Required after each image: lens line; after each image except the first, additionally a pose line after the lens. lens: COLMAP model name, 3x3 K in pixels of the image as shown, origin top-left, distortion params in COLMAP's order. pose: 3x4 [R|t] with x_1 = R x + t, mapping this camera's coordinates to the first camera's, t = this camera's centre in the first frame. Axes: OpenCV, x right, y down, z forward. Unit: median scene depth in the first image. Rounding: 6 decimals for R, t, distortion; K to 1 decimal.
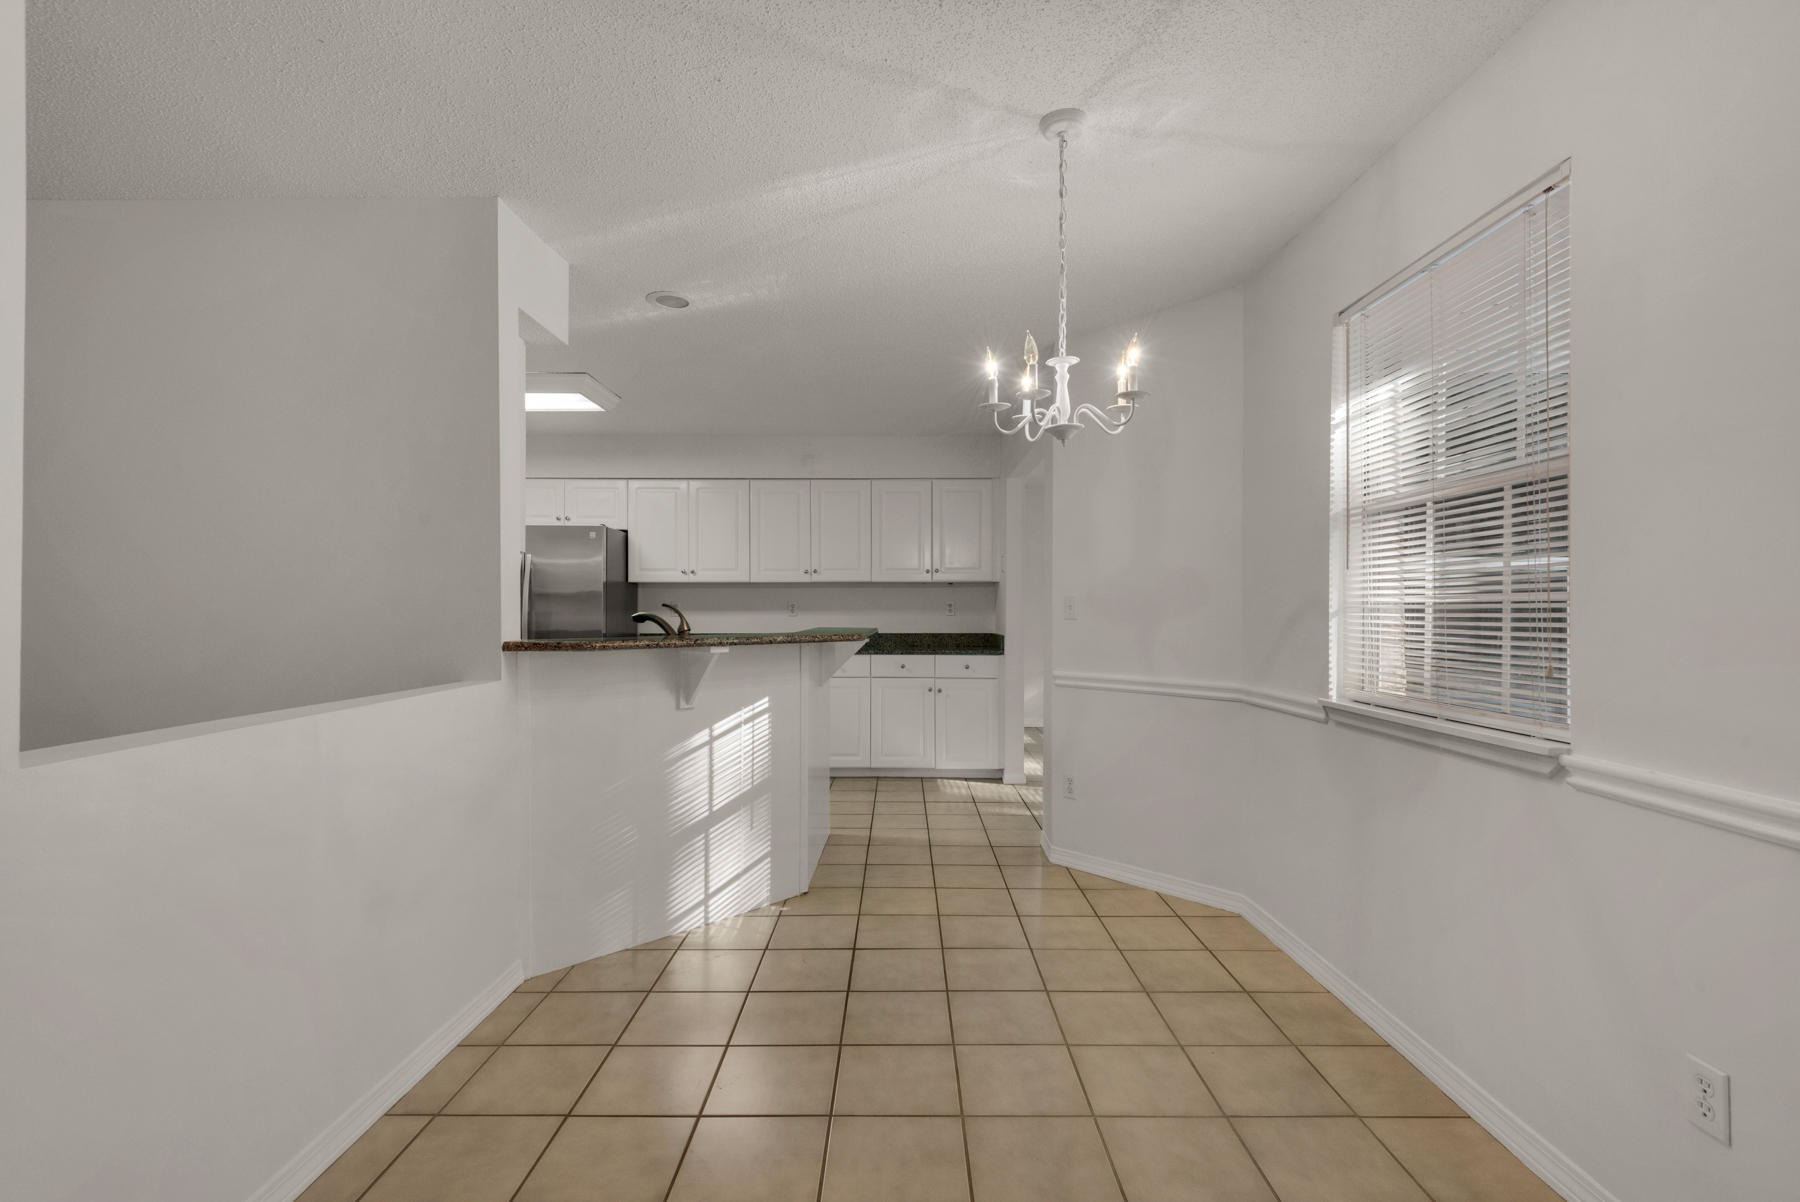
lens RADIAL K [[812.9, 0, 901.6], [0, 812.9, 601.2], [0, 0, 1]] dist [0.030131, -0.015253]
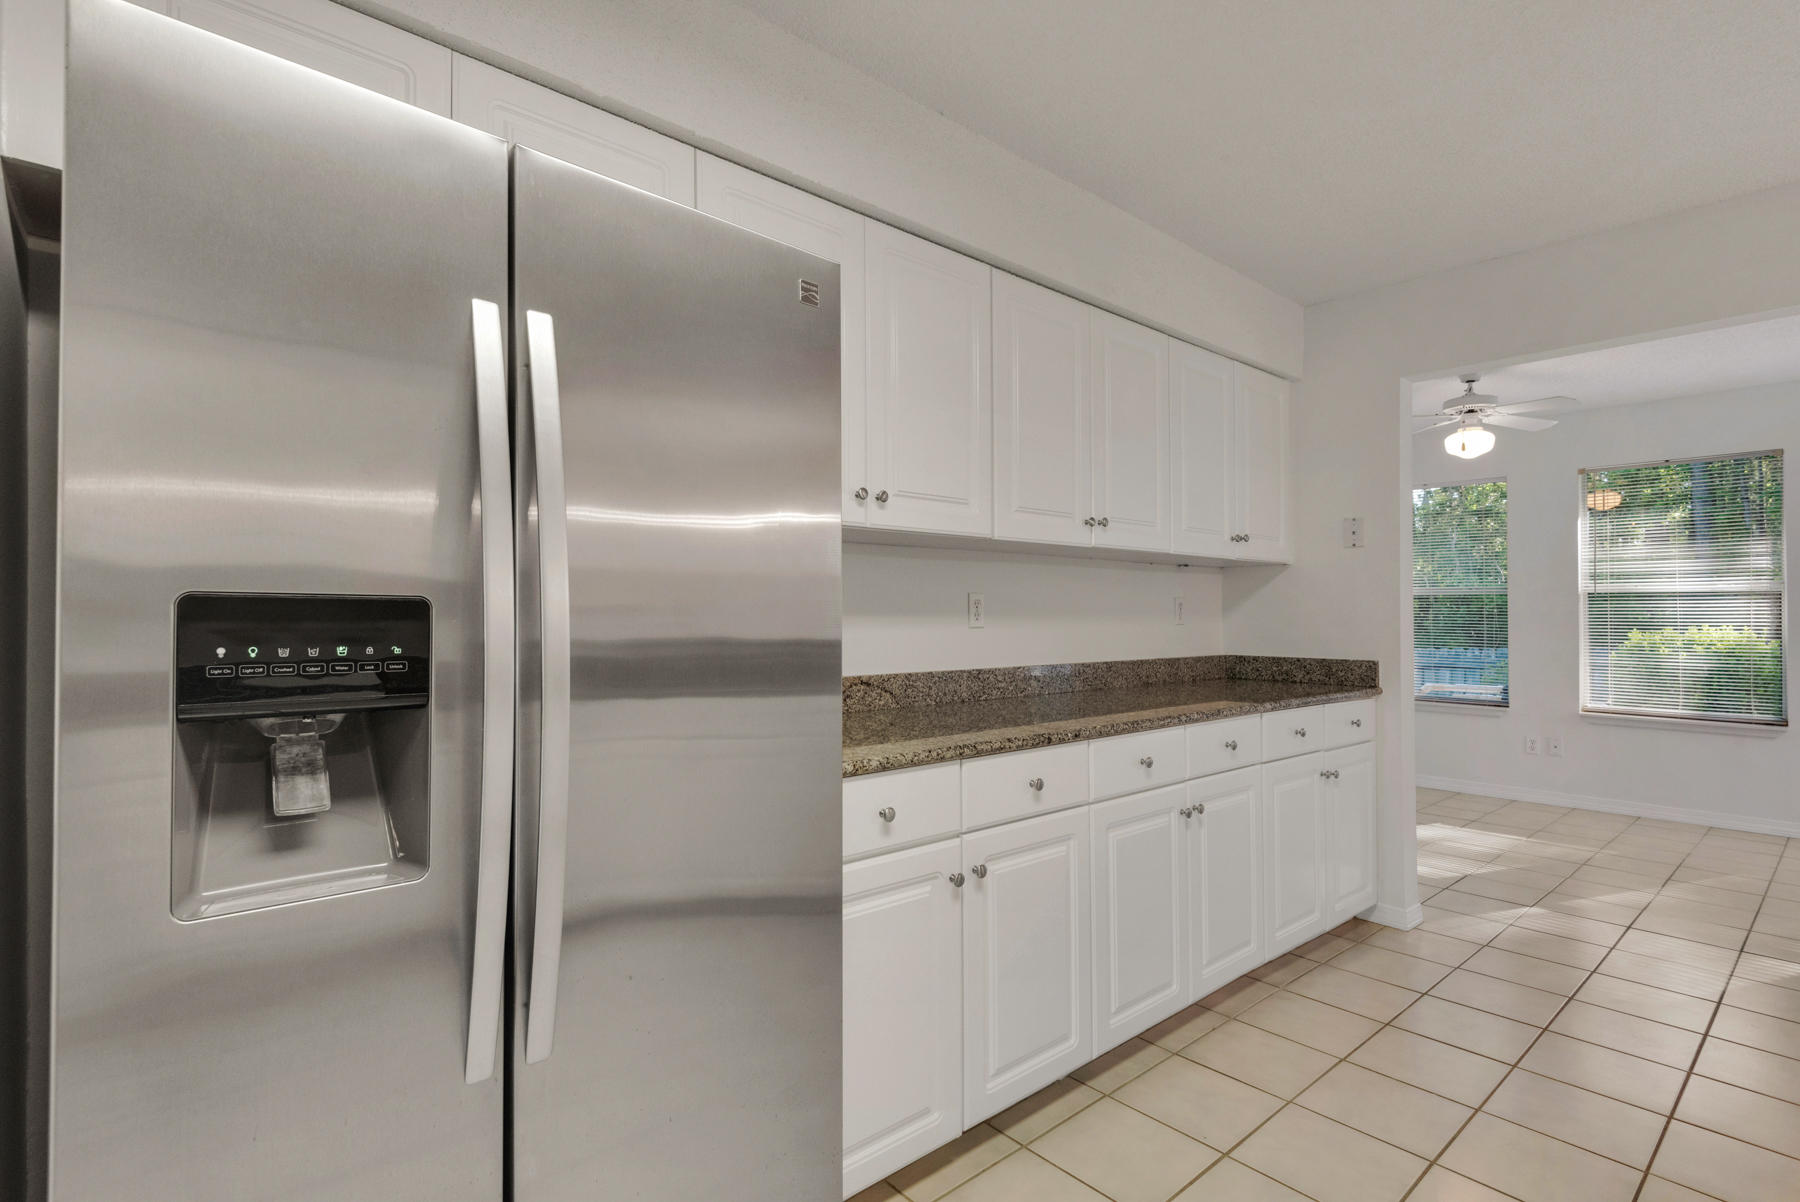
lens RADIAL K [[850.7, 0, 900.6], [0, 850.7, 604.5], [0, 0, 1]] dist [0.014725, -0.009439]
pose [[0.754816, 0.010630, 0.655850, -0.926333], [-0.015545, 0.999878, 0.001685, 0.013644], [-0.655752, -0.011467, 0.754889, 1.429012]]
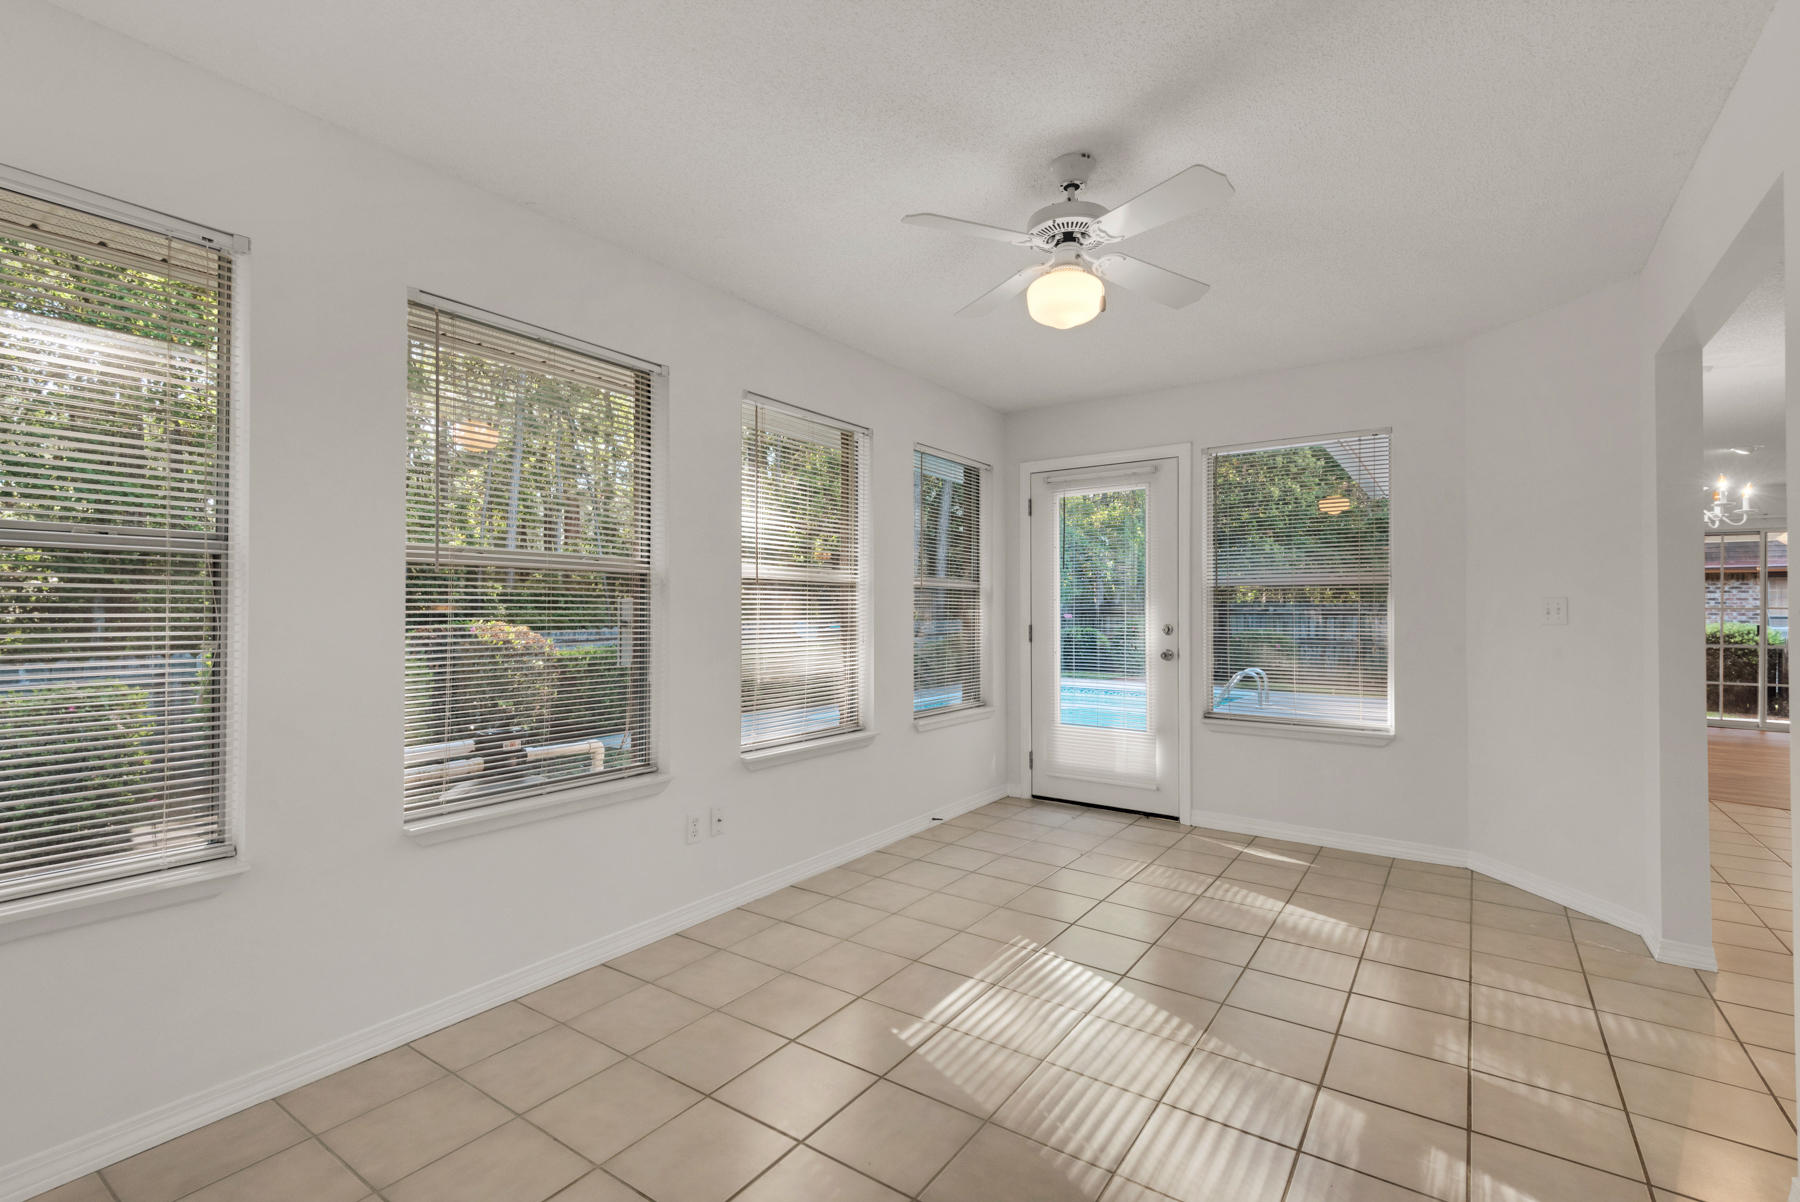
lens RADIAL K [[812.9, 0, 905.0], [0, 812.9, 604.2], [0, 0, 1]] dist [0.030131, -0.015253]
pose [[-0.818405, -0.001961, 0.574638, 0.427798], [-0.011524, 0.999849, -0.013000, 0.020732], [-0.574526, -0.017261, -0.818304, 2.581513]]
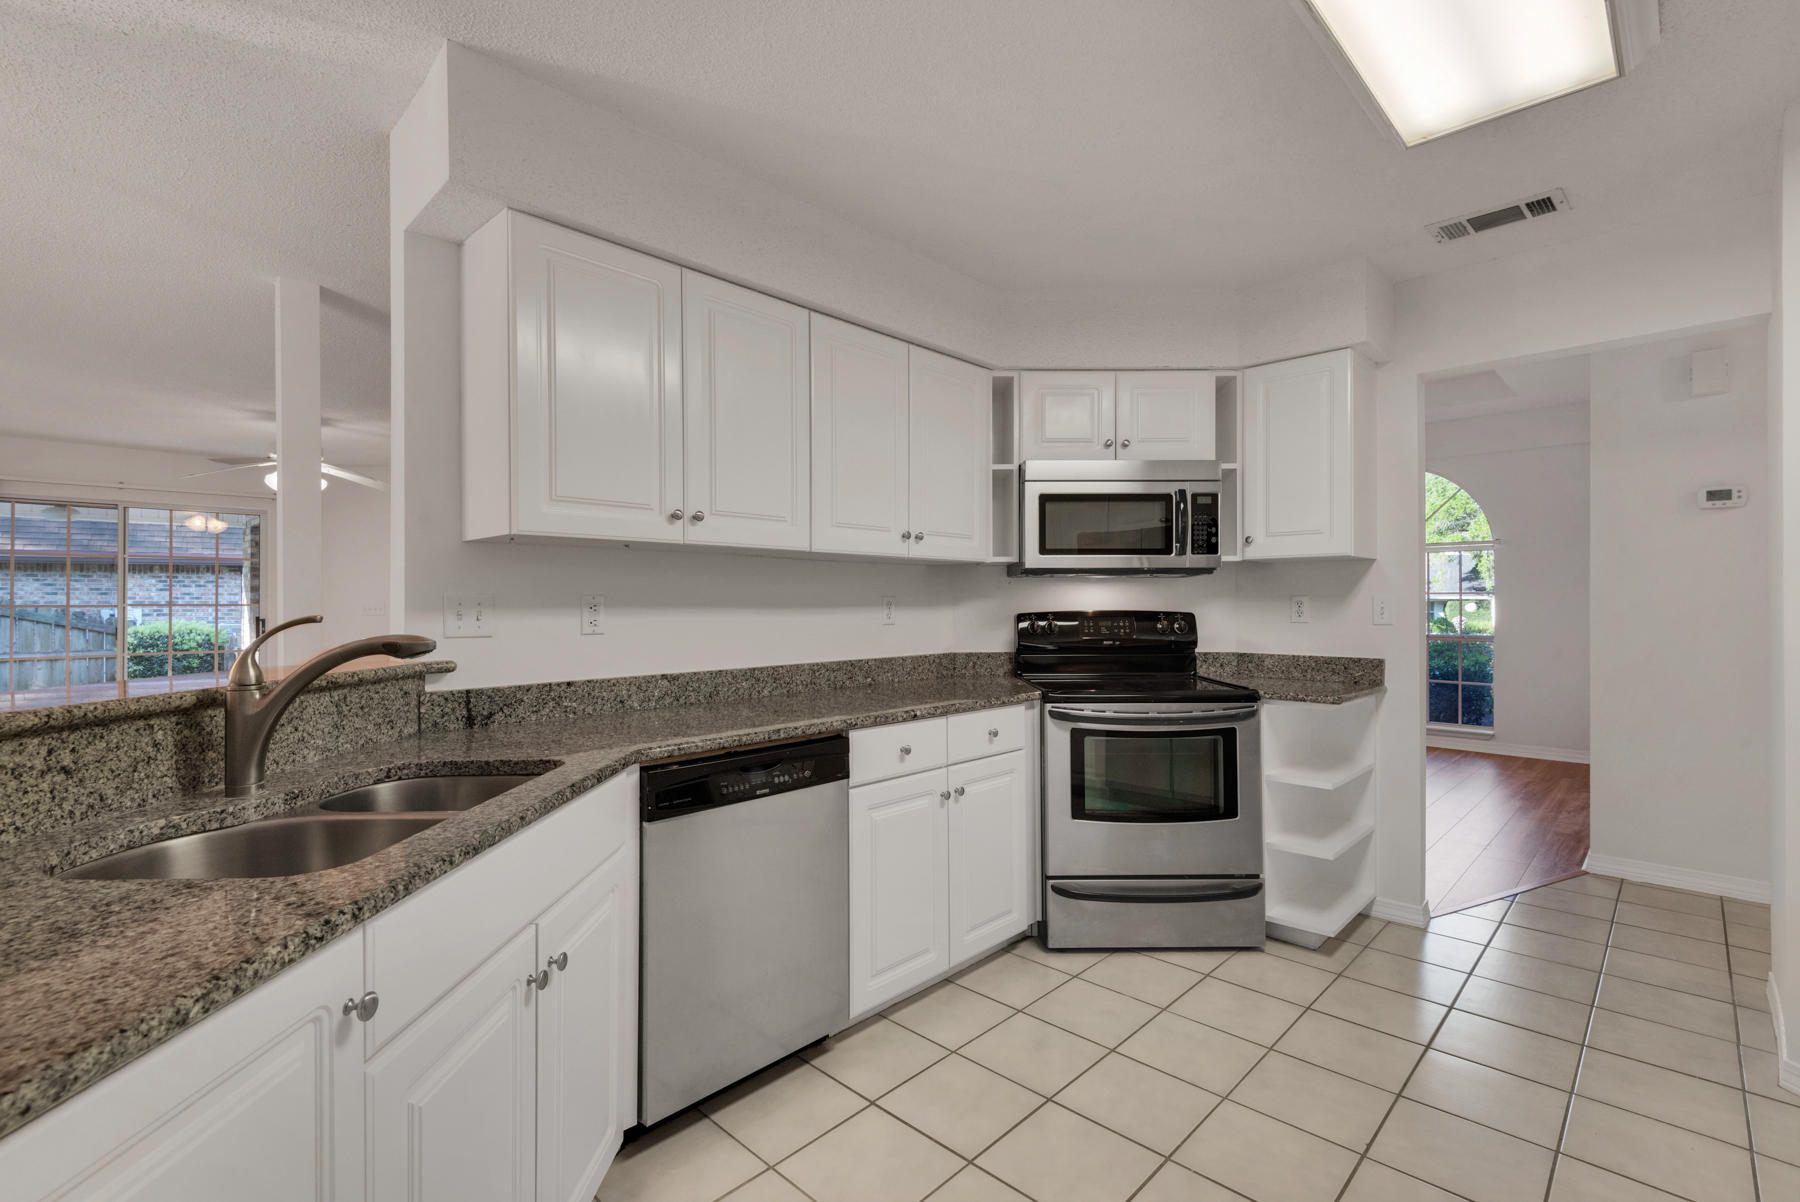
lens RADIAL K [[812.9, 0, 903.5], [0, 812.9, 597.7], [0, 0, 1]] dist [0.030131, -0.015253]
pose [[-0.693030, -0.001026, -0.720908, -0.200045], [0.012931, 0.999820, -0.013853, 0.001688], [0.720793, -0.018923, -0.692892, 1.613340]]
